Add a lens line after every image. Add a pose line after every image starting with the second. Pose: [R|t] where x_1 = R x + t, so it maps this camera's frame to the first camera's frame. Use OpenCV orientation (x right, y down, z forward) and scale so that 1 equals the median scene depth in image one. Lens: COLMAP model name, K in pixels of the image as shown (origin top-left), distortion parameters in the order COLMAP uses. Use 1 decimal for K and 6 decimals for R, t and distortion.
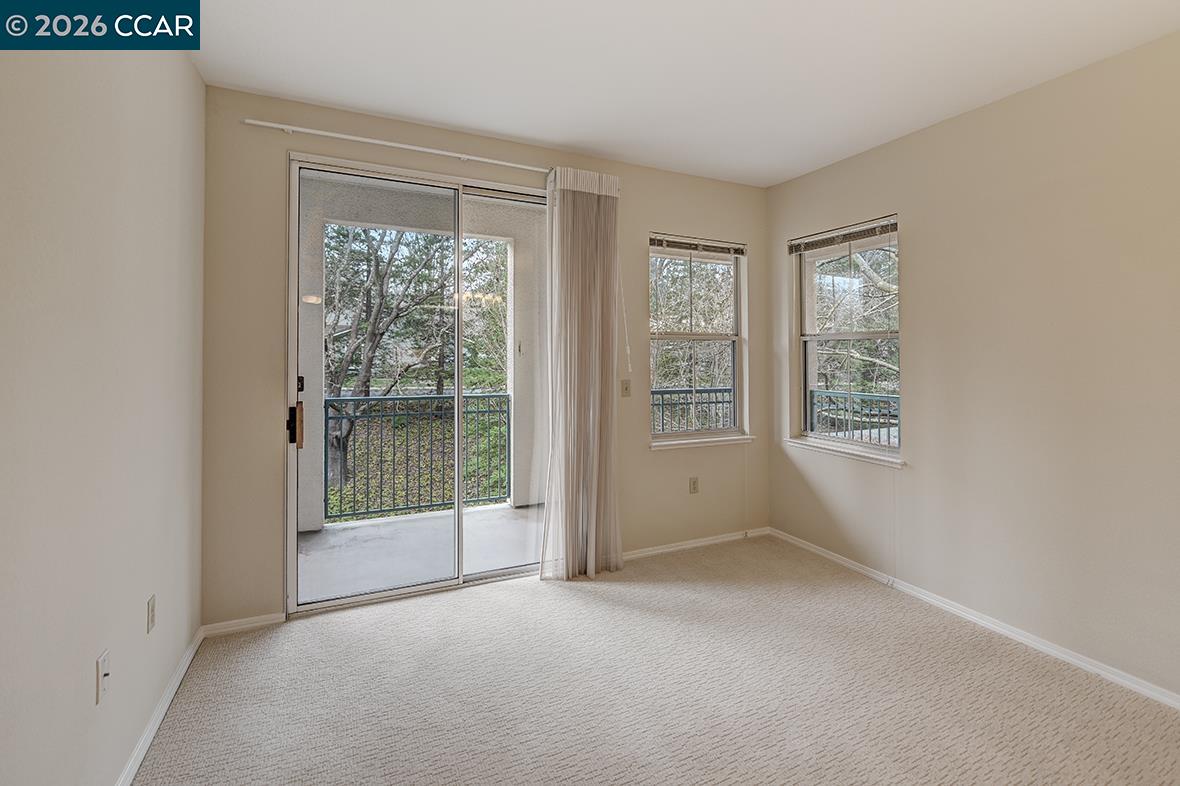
lens RADIAL K [[506.8, 0, 596.0], [0, 506.8, 352.9], [0, 0, 1]] dist [-0.012866, -0.000206]
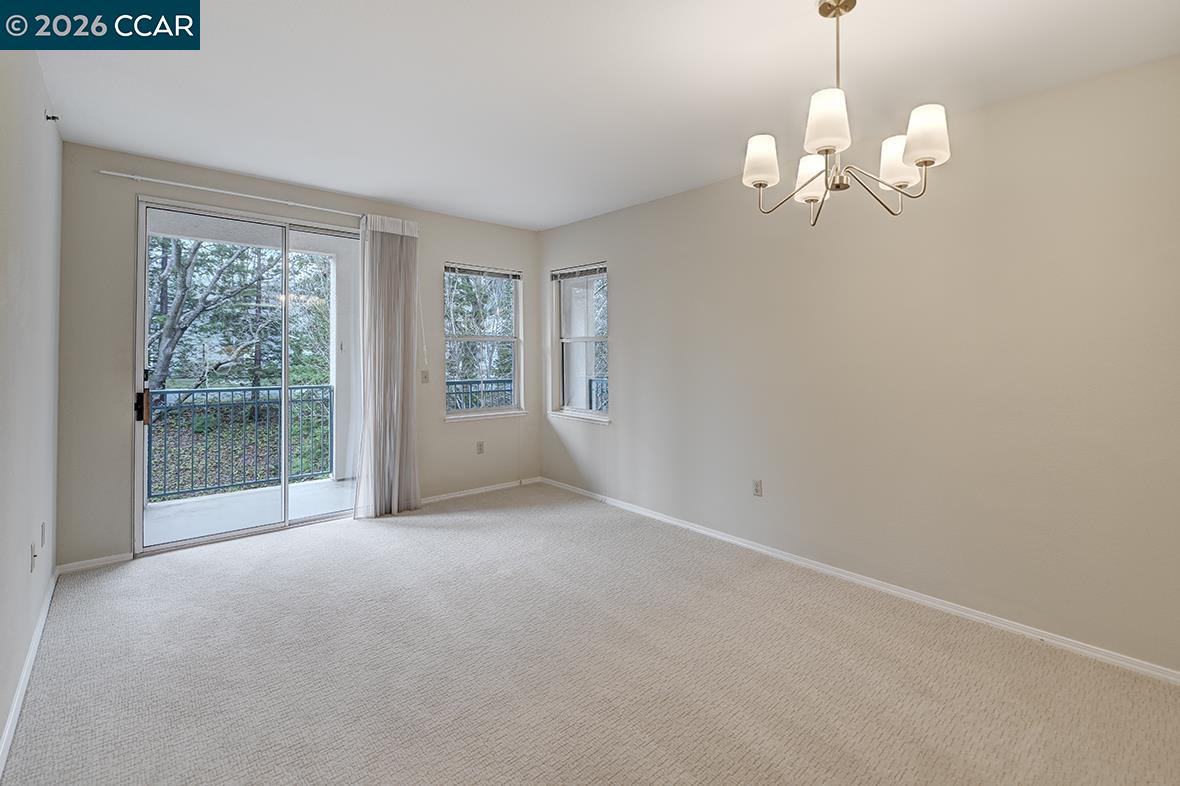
lens RADIAL K [[506.8, 0, 605.1], [0, 506.8, 347.5], [0, 0, 1]] dist [-0.012866, -0.000206]
pose [[0.951861, 0.002059, 0.306524, 0.091754], [-0.000654, 0.999989, -0.004687, -0.002160], [-0.306530, 0.004260, 0.951851, -0.389130]]
